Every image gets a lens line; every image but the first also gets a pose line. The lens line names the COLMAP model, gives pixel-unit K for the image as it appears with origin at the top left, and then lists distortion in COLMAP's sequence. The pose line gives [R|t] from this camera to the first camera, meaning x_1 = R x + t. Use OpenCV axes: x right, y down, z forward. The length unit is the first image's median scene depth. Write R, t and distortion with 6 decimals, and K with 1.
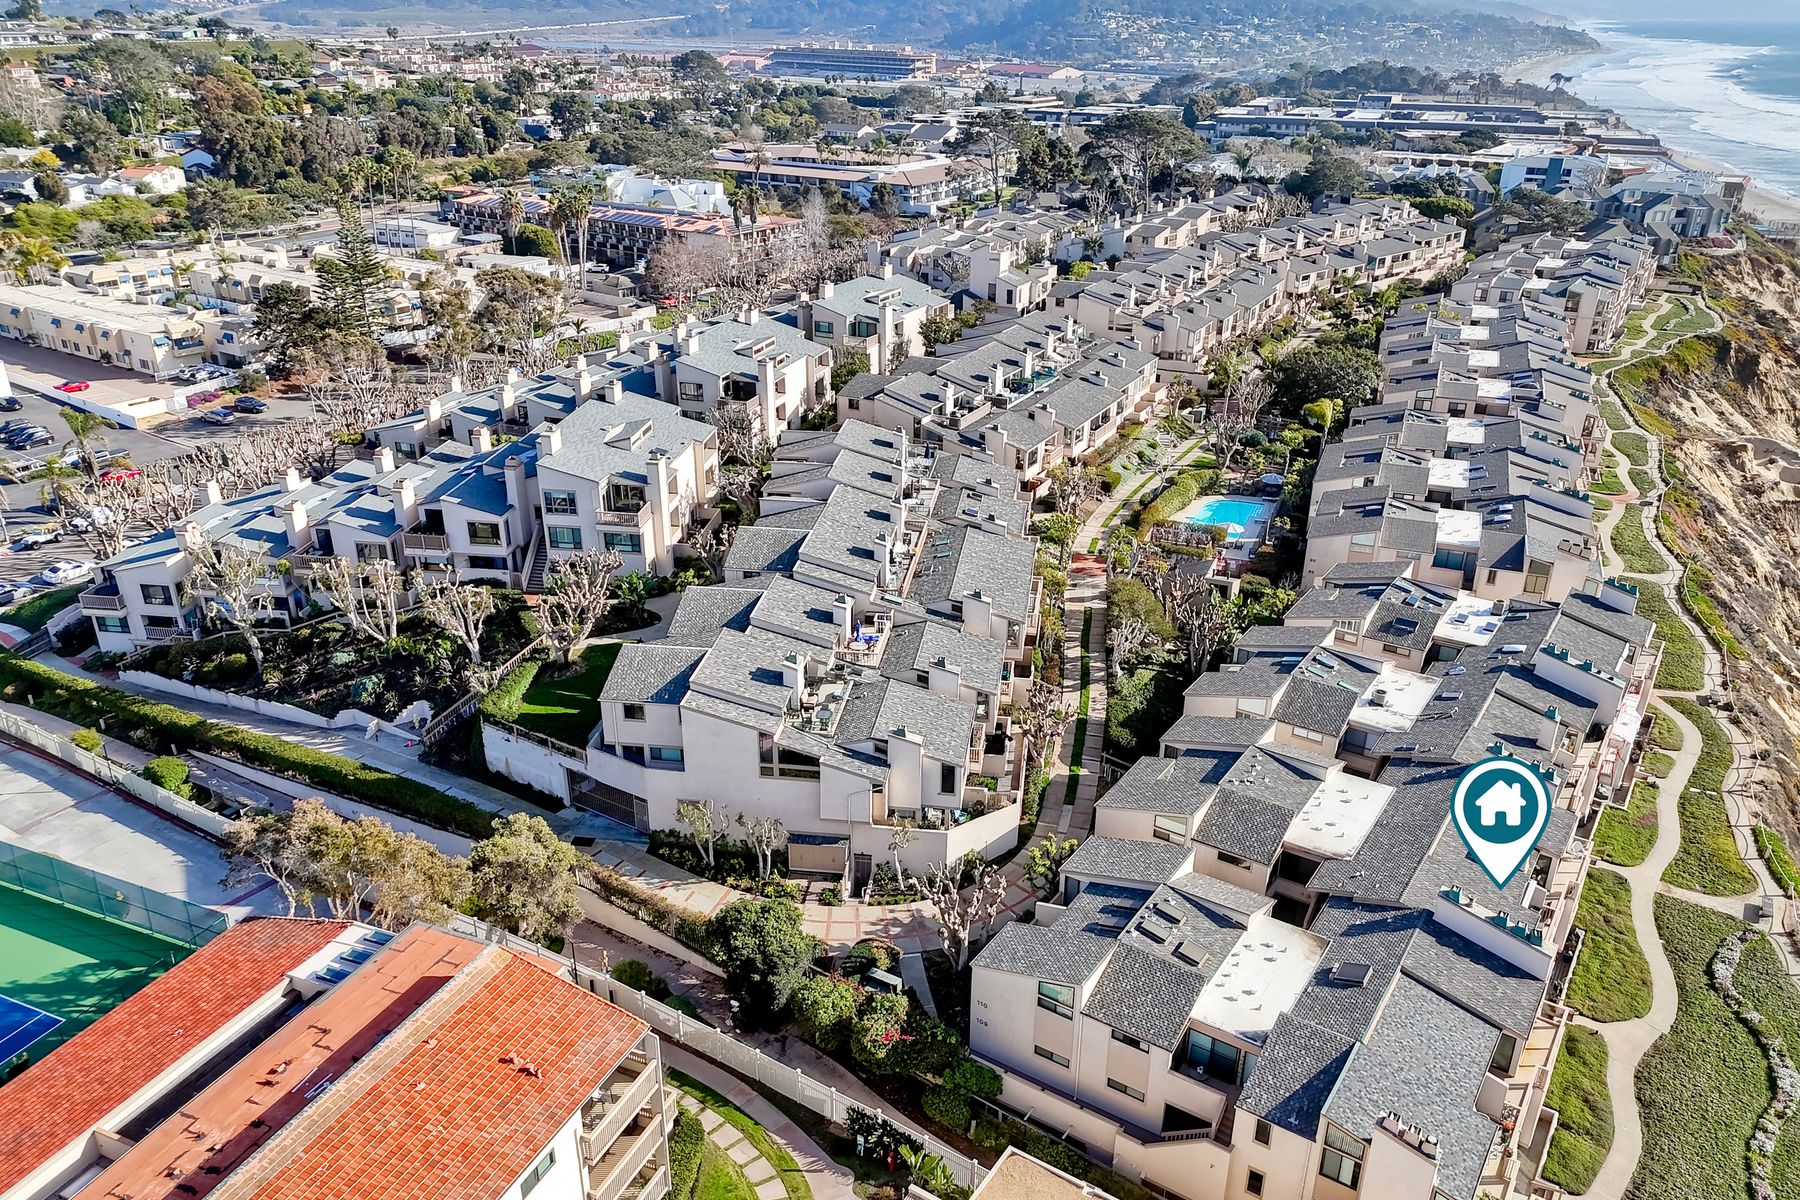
lens RADIAL K [[1274.7, 0, 902.5], [0, 1274.7, 594.2], [0, 0, 1]] dist [0.015107, -0.015660]
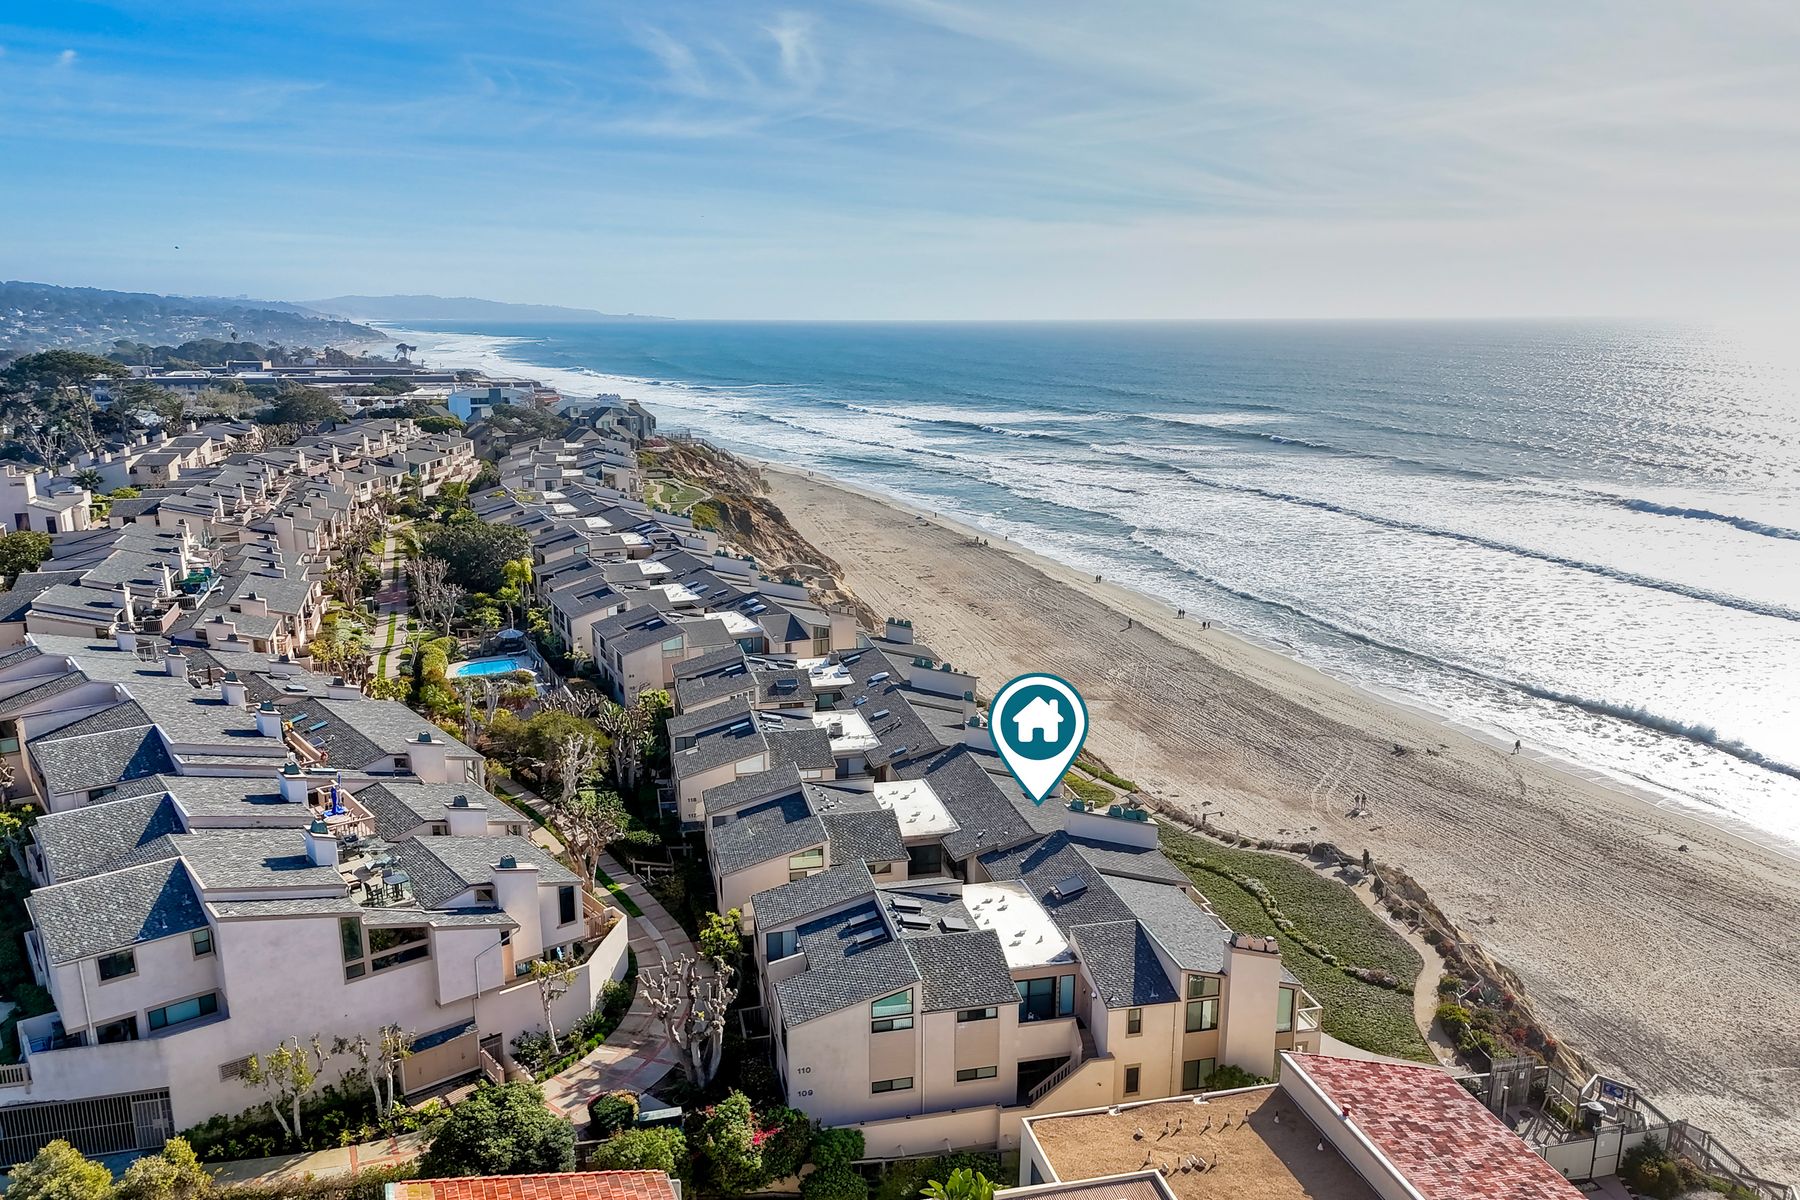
lens RADIAL K [[1274.7, 0, 903.9], [0, 1274.7, 603.0], [0, 0, 1]] dist [0.015107, -0.015660]
pose [[0.688741, -0.158939, 0.707371, -0.372462], [0.287862, 0.955422, -0.065608, 0.074001], [-0.665410, 0.248812, 0.703791, 0.208774]]
